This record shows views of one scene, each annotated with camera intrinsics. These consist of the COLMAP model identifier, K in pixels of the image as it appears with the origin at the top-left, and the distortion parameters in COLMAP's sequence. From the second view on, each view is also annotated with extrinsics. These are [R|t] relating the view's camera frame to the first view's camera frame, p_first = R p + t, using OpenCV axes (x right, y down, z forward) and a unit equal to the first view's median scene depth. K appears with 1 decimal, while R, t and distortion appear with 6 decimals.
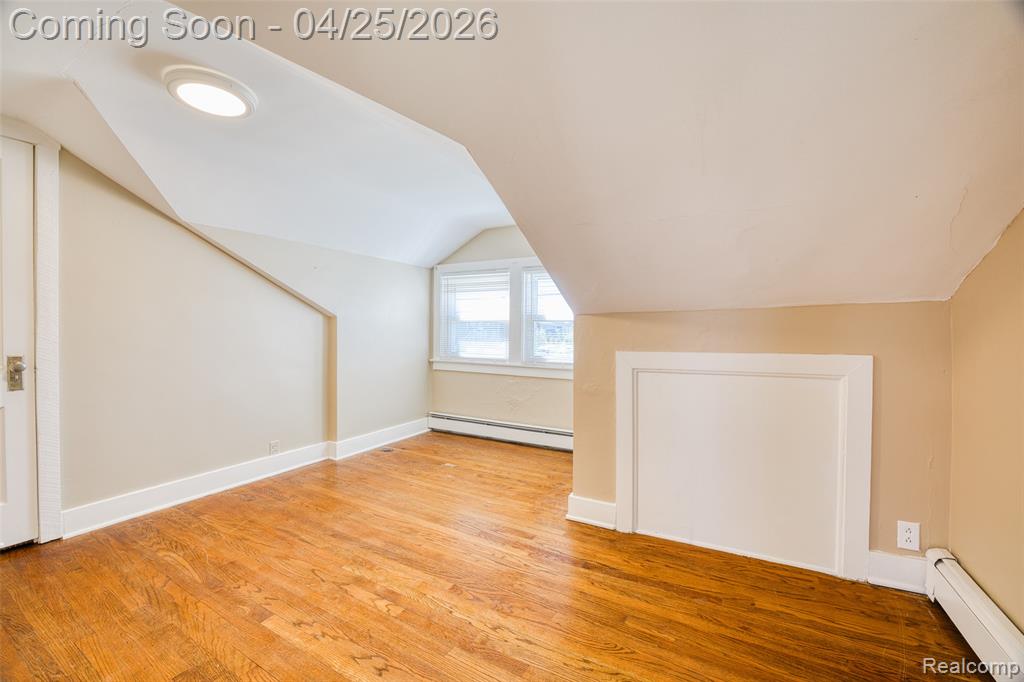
lens RADIAL K [[410.9, 0, 510.9], [0, 410.9, 333.0], [0, 0, 1]] dist [-0.023541, 0.000395]
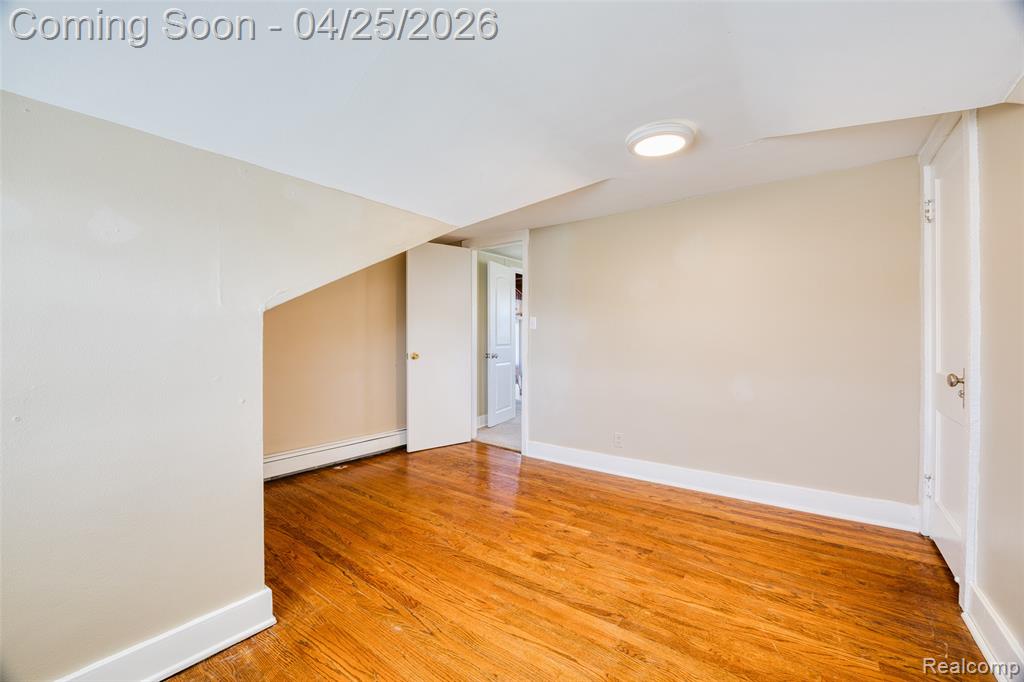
lens RADIAL K [[410.9, 0, 513.3], [0, 410.9, 341.3], [0, 0, 1]] dist [-0.023541, 0.000395]
pose [[-0.992812, -0.003061, 0.119646, -0.414317], [-0.001303, 0.999890, 0.014771, -0.011093], [-0.119678, 0.014509, -0.992707, 2.057789]]
